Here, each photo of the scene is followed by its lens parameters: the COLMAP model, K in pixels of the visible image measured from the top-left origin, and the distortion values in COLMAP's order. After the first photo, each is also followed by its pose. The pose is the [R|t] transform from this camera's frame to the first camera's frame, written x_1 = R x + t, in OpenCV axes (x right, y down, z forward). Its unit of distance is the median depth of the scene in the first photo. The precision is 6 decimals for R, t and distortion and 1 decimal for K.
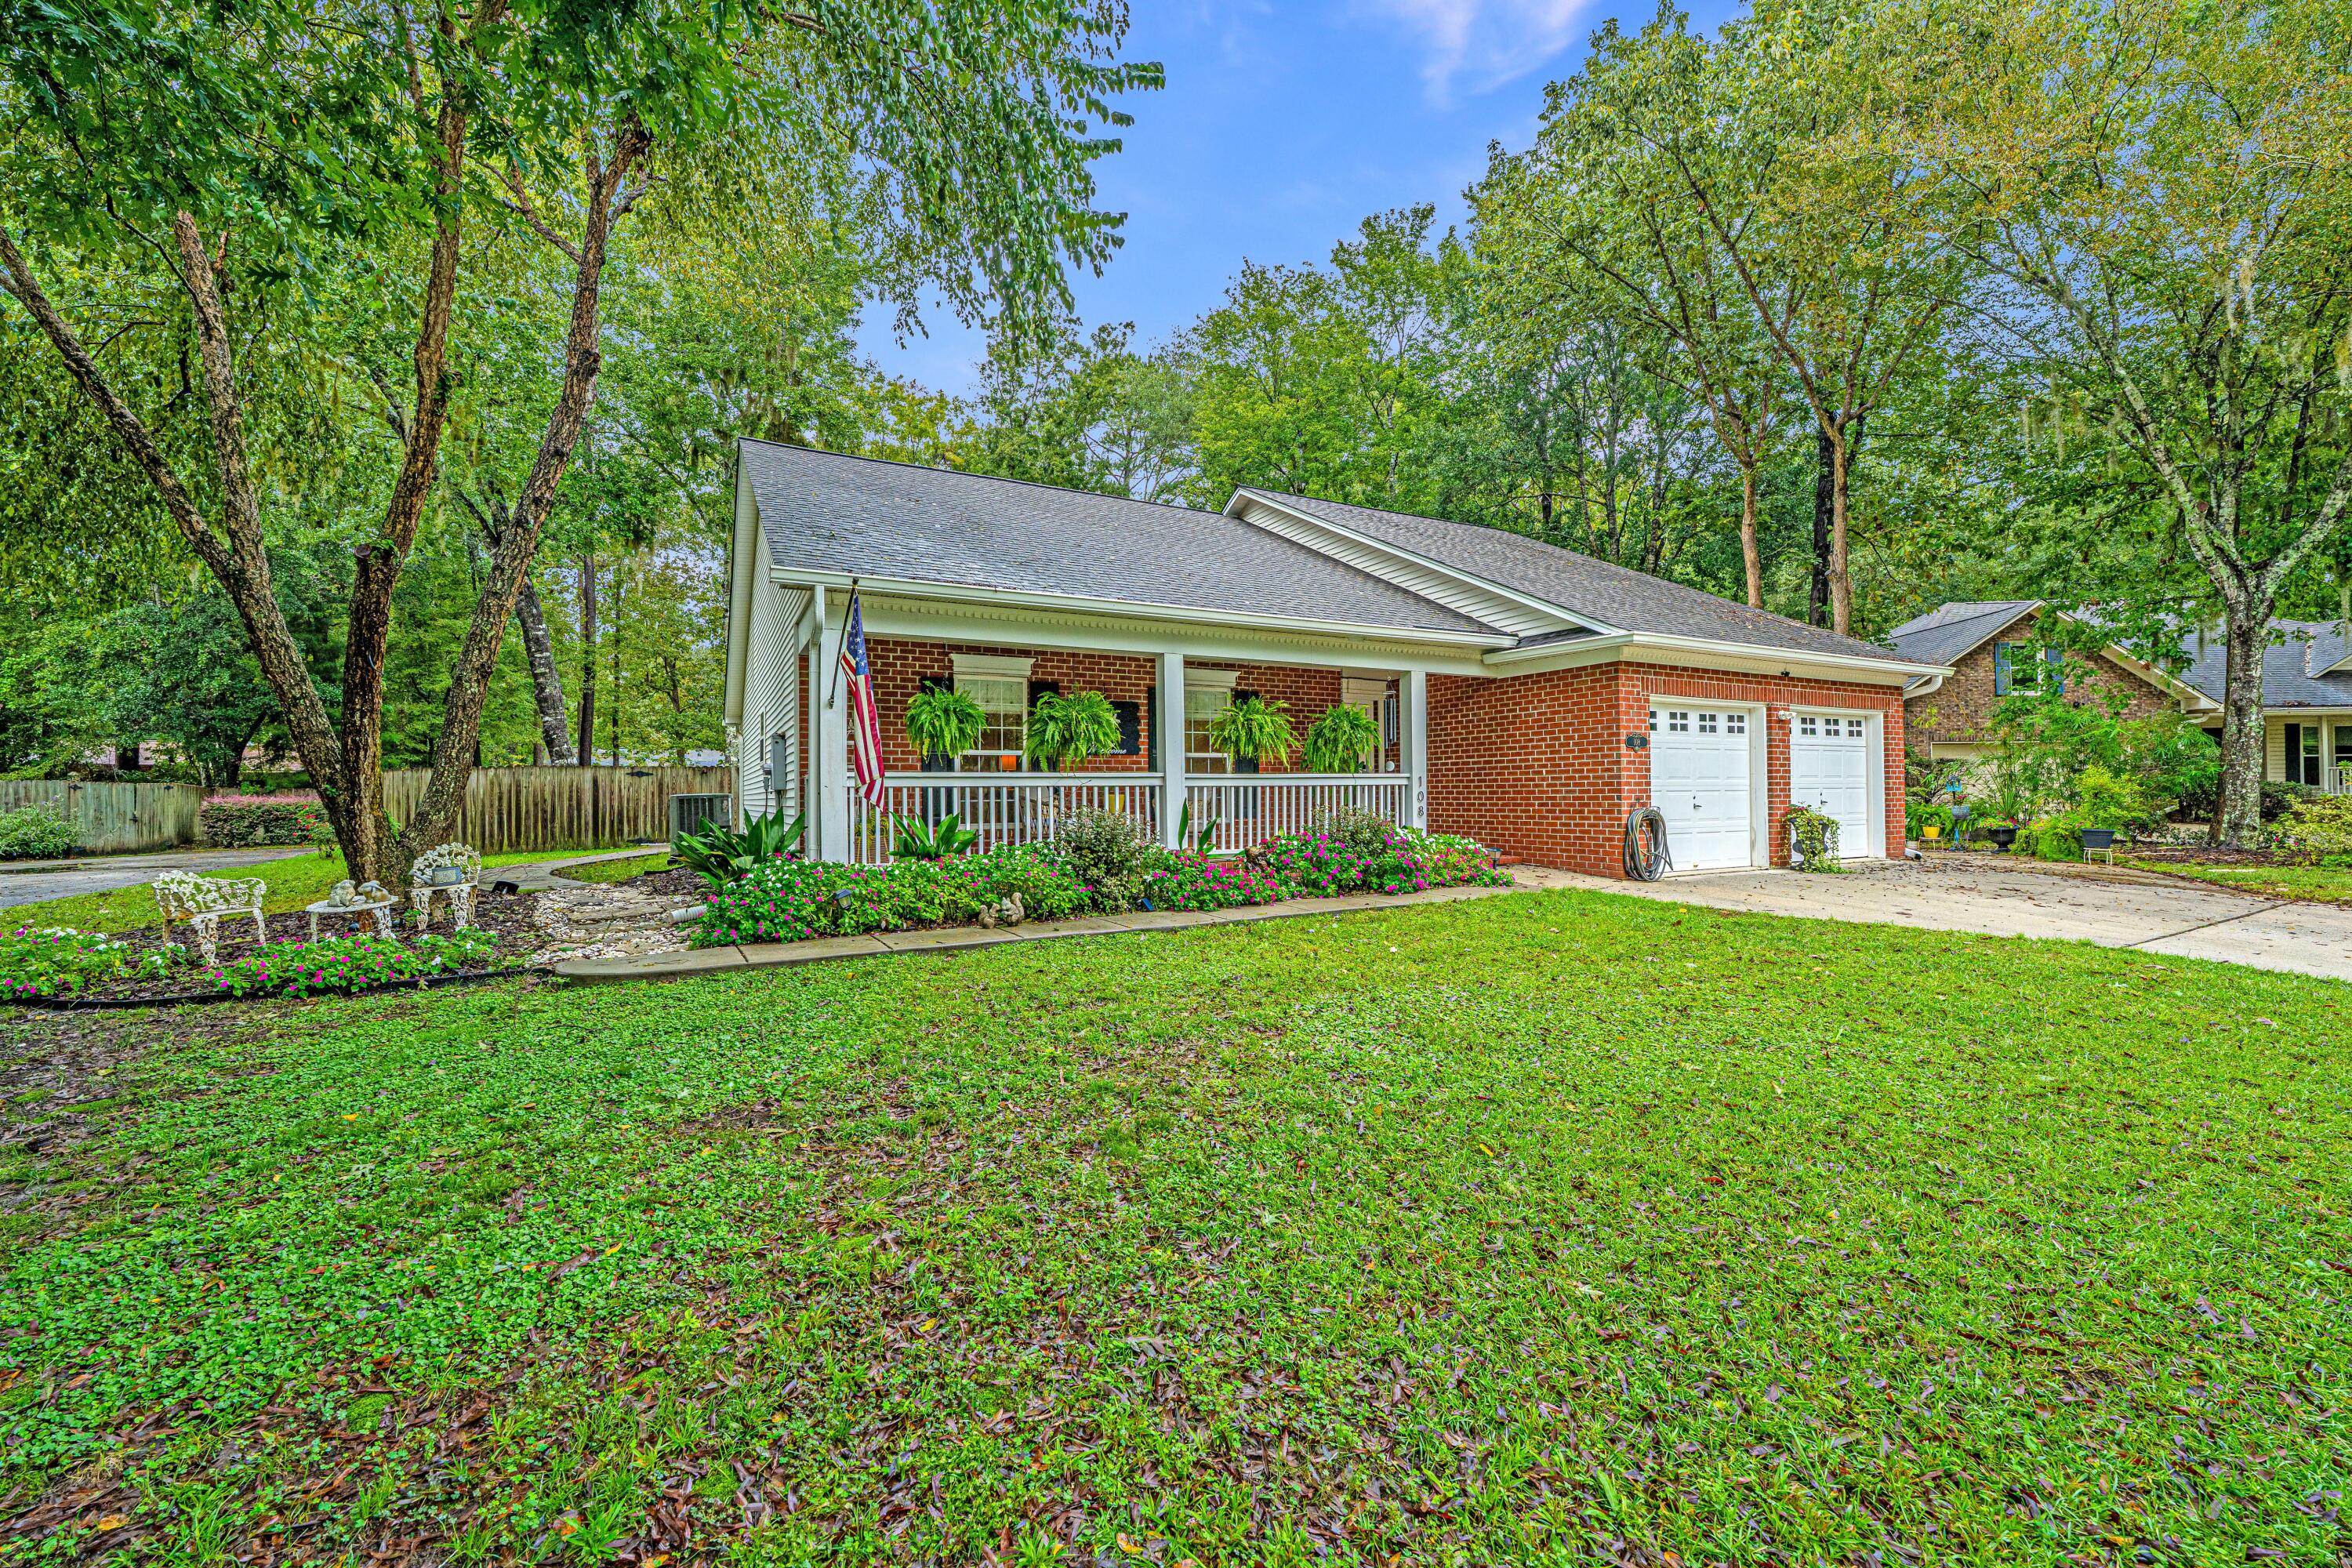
lens RADIAL K [[935.1, 0, 1199.1], [0, 935.1, 781.0], [0, 0, 1]] dist [-0.003190, -0.000076]
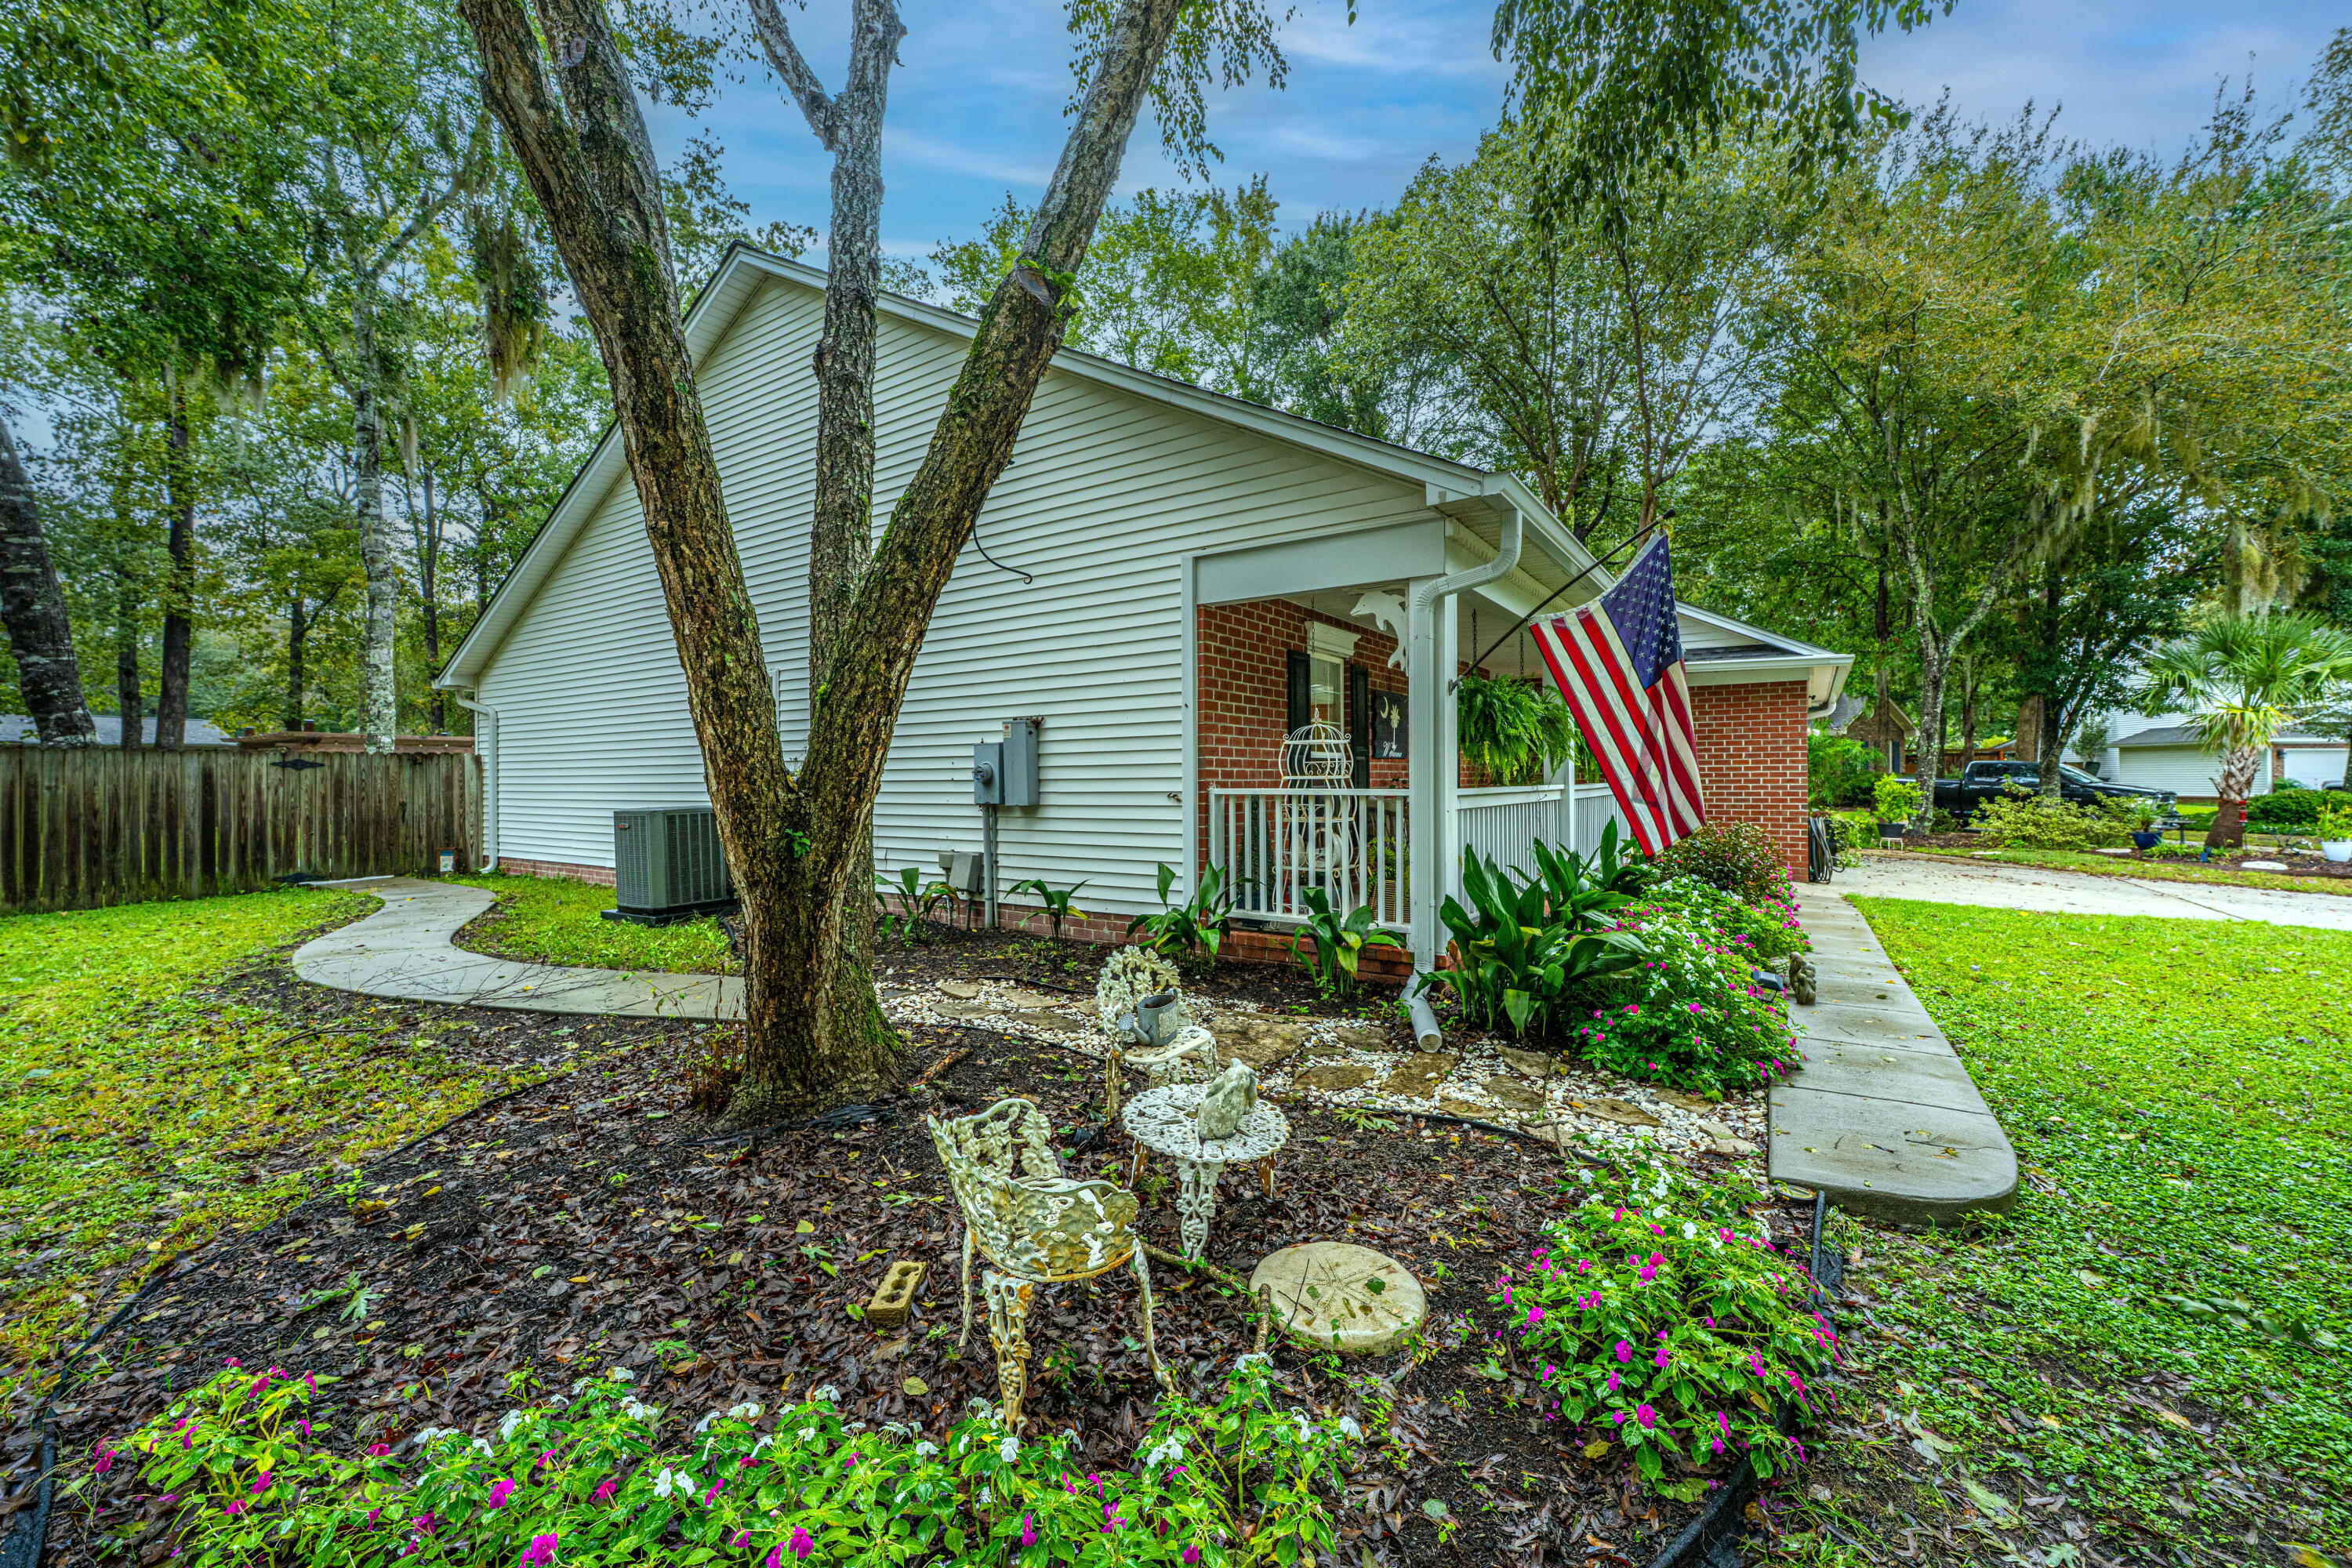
lens RADIAL K [[935.1, 0, 1171.7], [0, 935.1, 790.2], [0, 0, 1]] dist [-0.003190, -0.000076]
pose [[0.880905, 0.000819, 0.473293, -0.402017], [-0.007903, 0.999885, 0.012978, -0.003872], [-0.473228, -0.015172, 0.880809, 0.226910]]
